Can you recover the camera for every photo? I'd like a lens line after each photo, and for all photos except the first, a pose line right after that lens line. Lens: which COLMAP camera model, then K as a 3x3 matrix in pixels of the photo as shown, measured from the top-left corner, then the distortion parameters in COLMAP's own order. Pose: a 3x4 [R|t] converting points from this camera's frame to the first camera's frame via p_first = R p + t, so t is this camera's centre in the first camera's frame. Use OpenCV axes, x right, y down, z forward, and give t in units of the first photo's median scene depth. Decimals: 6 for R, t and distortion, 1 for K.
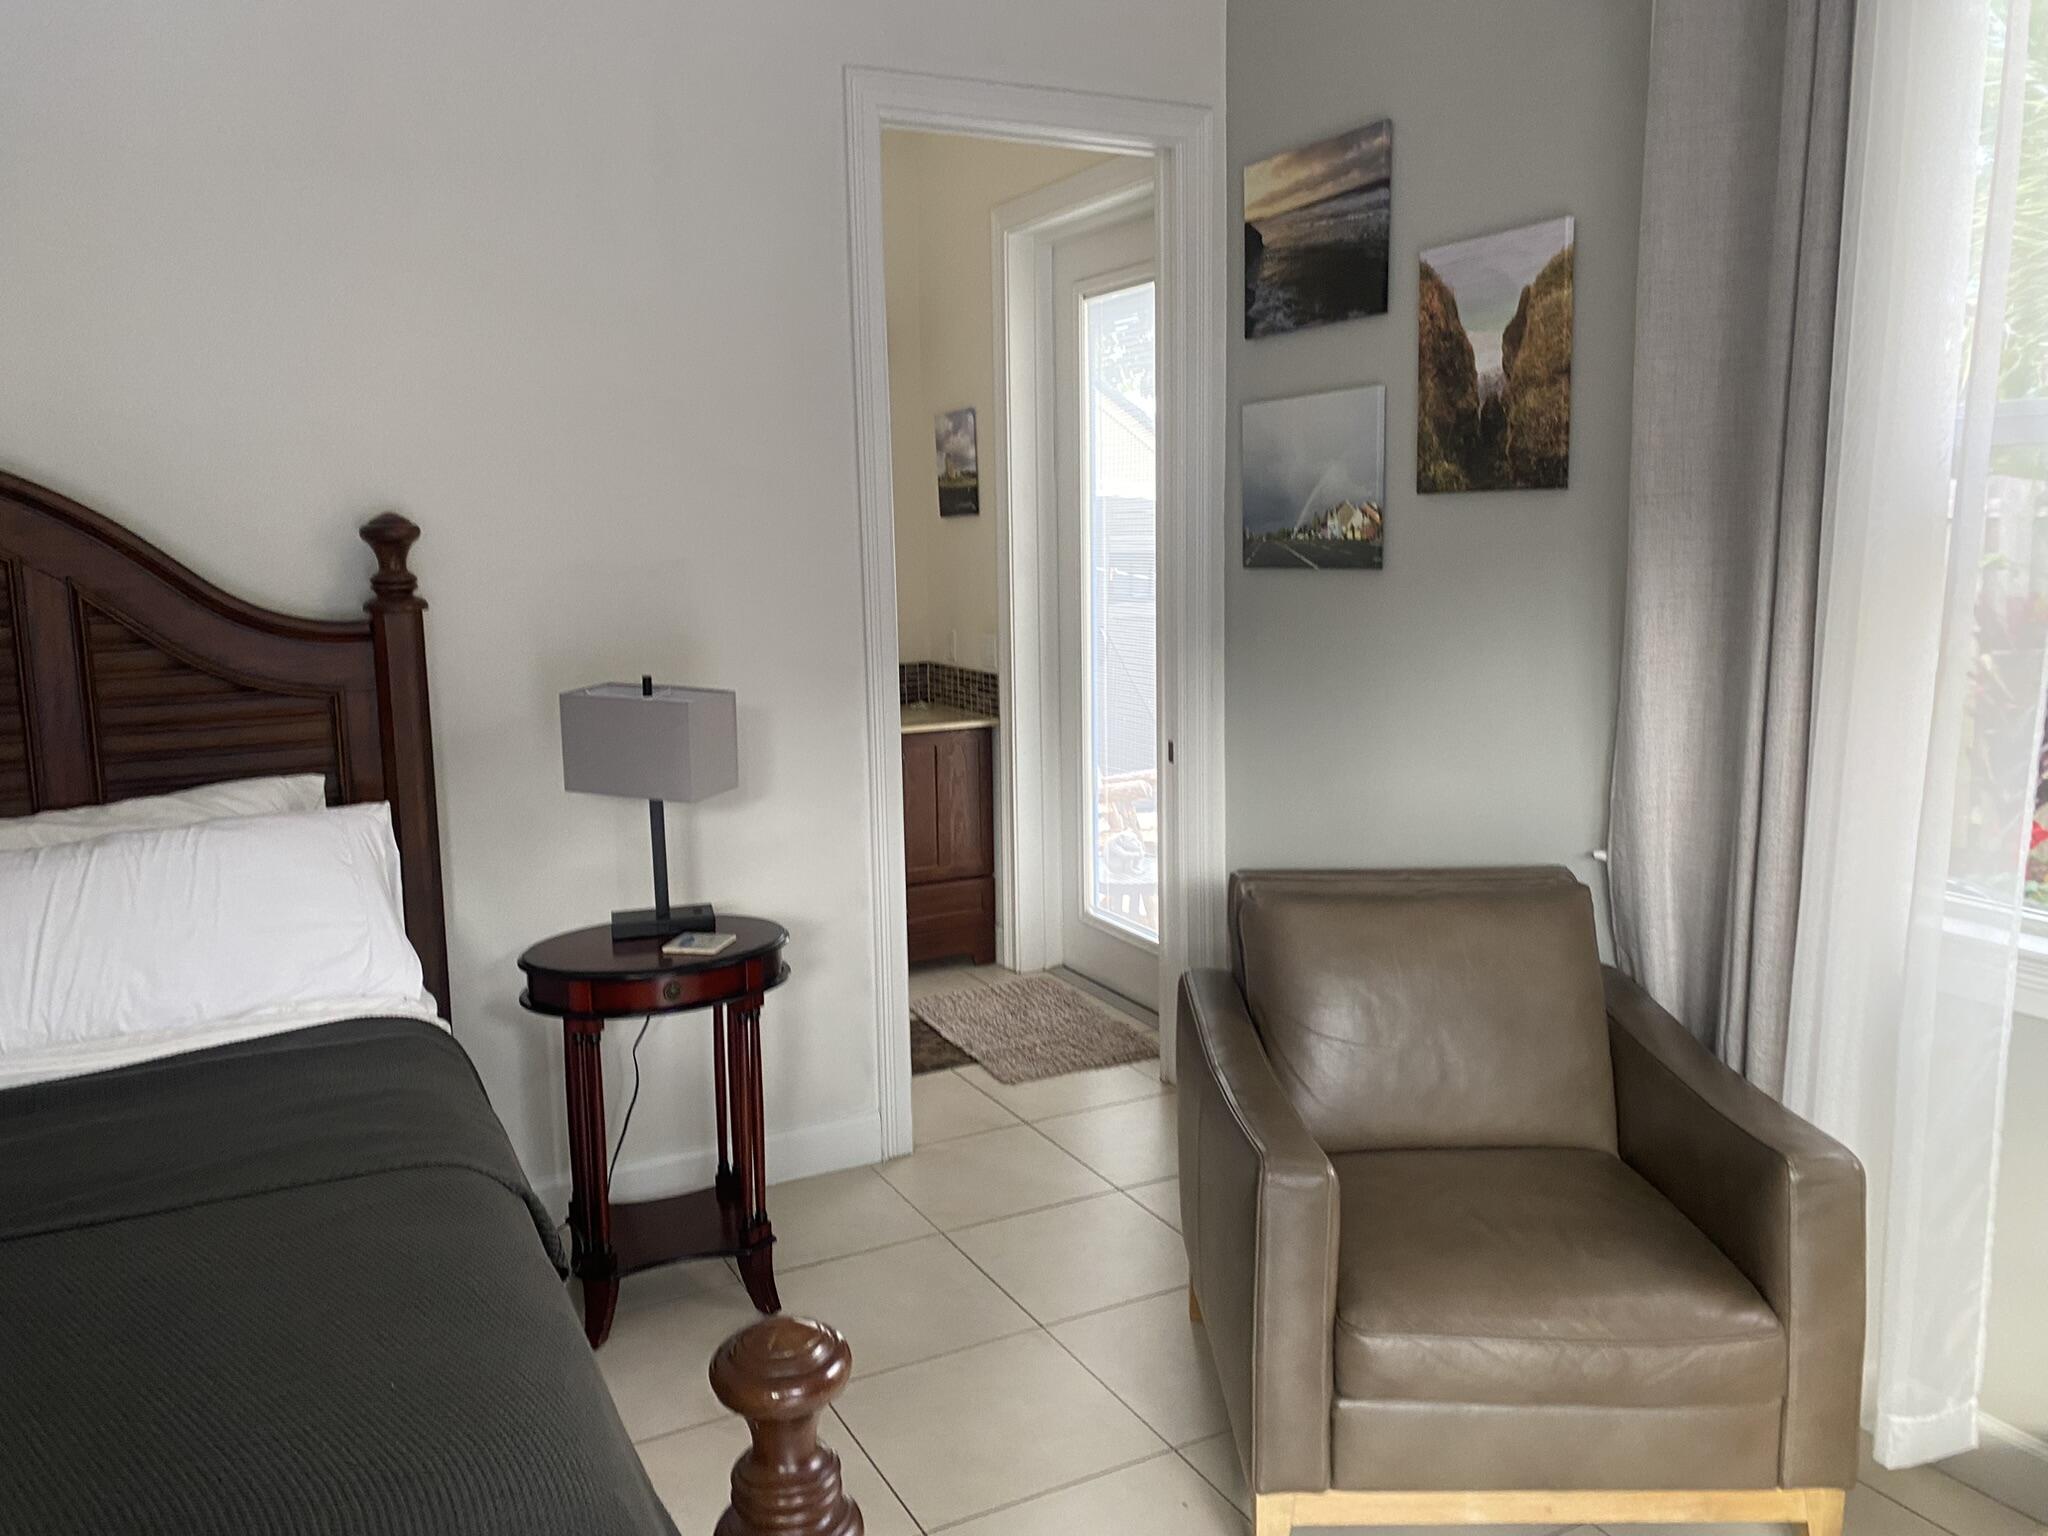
lens RADIAL K [[1548.2, 0, 1024.9], [0, 1548.2, 769.4], [0, 0, 1]] dist [0.045471, -0.068798]
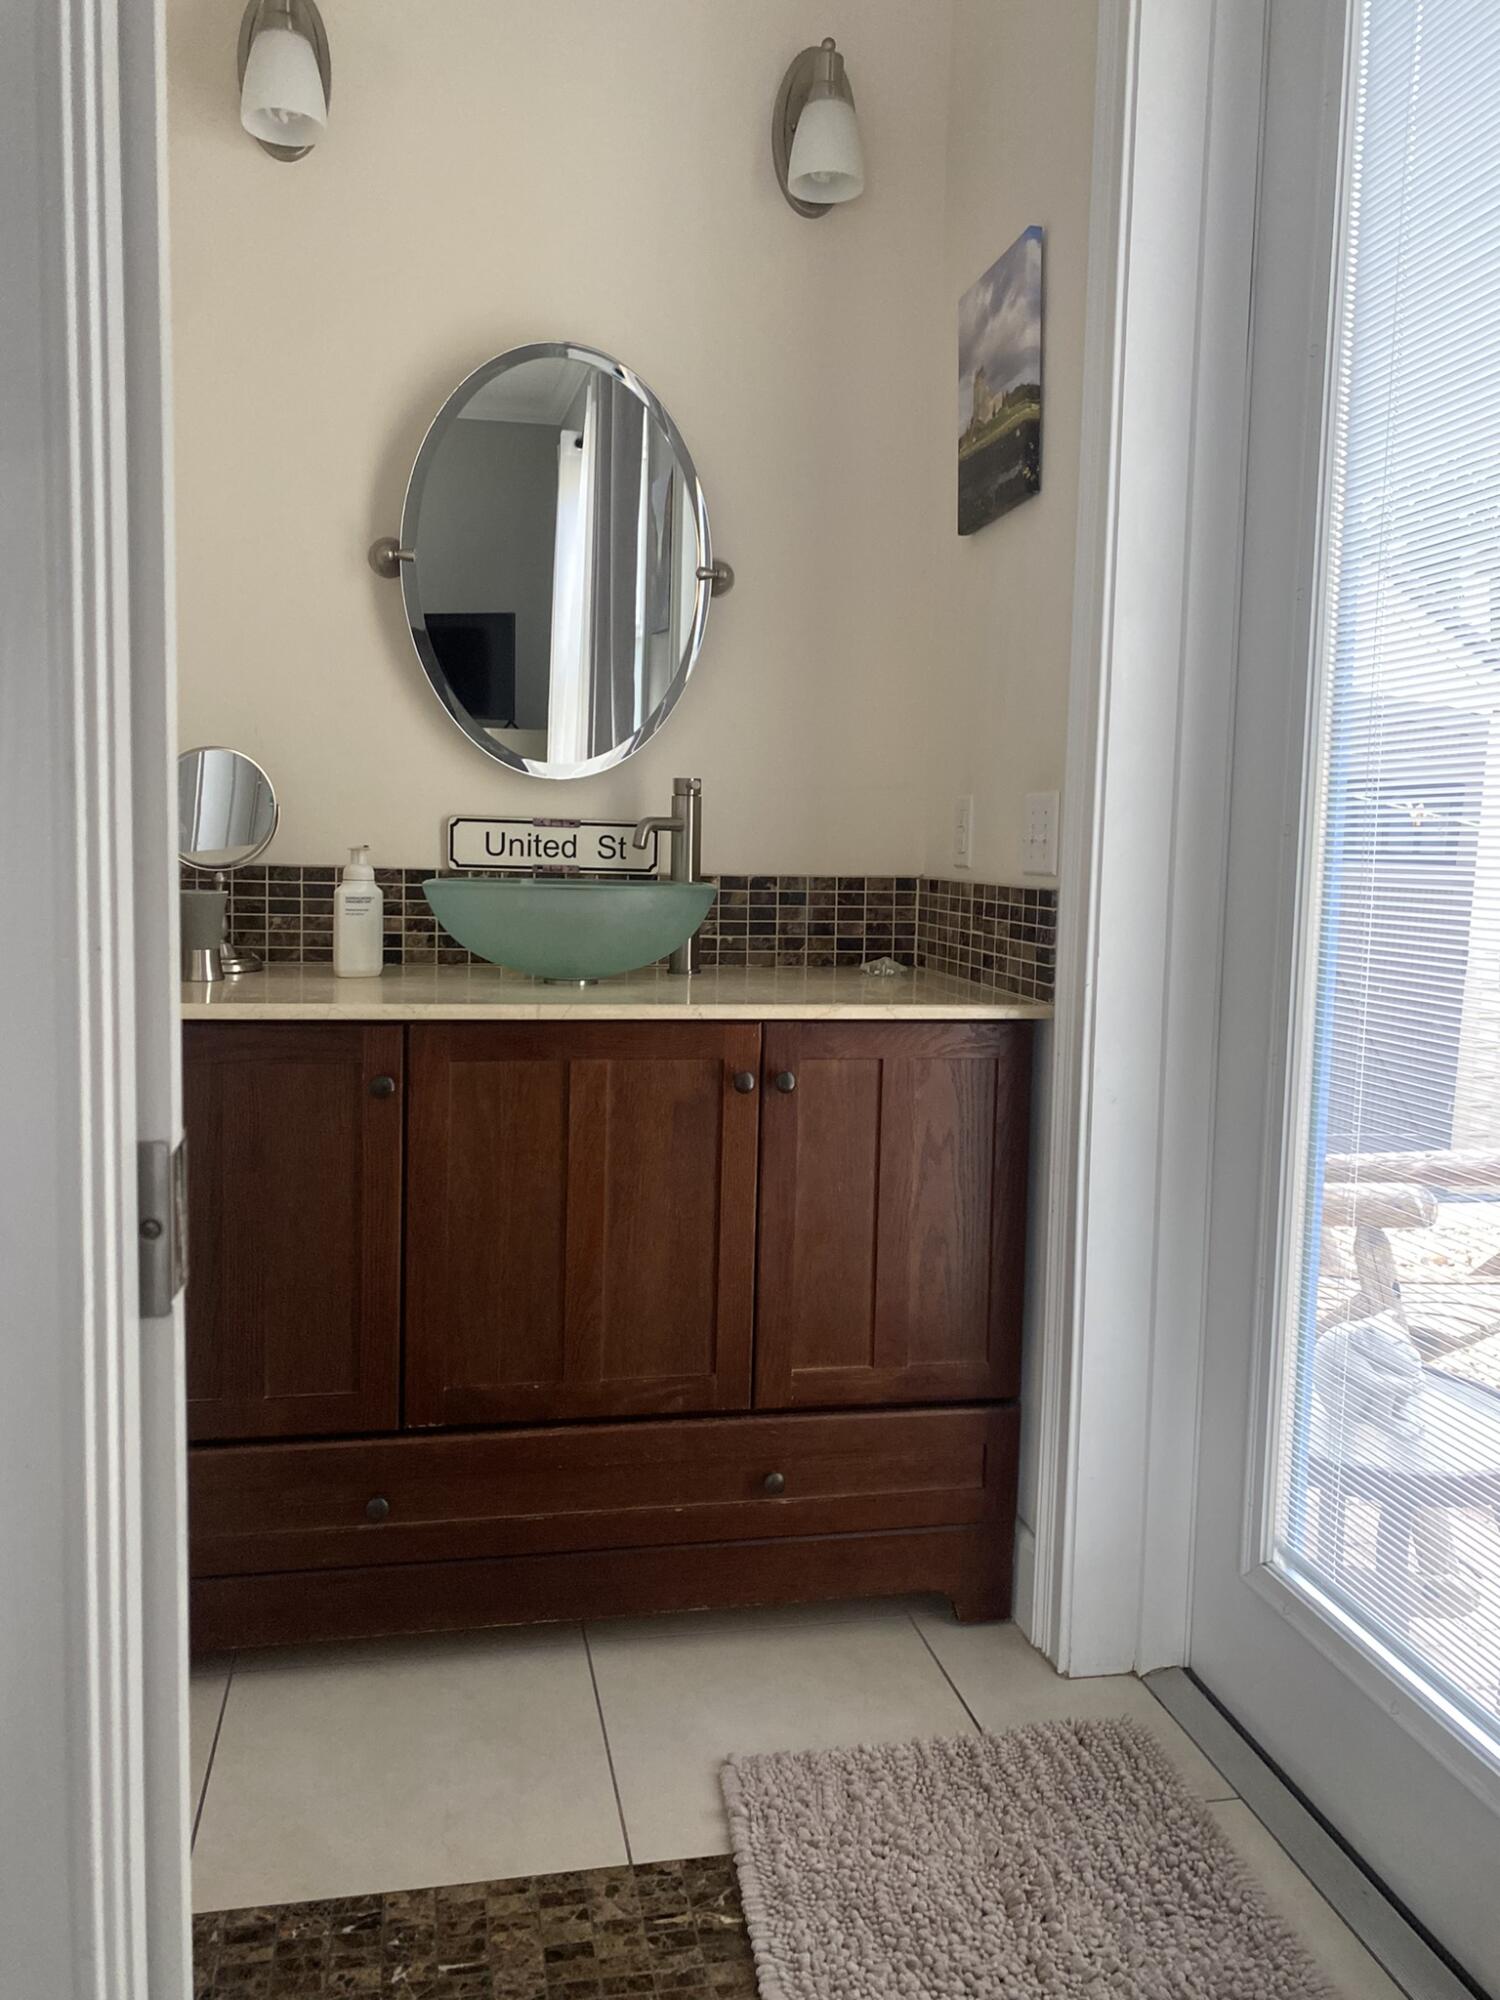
lens RADIAL K [[1511.9, 0, 741.0], [0, 1511.9, 991.3], [0, 0, 1]] dist [0.045471, -0.068798]
pose [[0.958747, 0.062019, -0.277413, 0.013267], [-0.079966, 0.995342, -0.053844, -0.009035], [0.272782, 0.073807, 0.959241, 0.608209]]
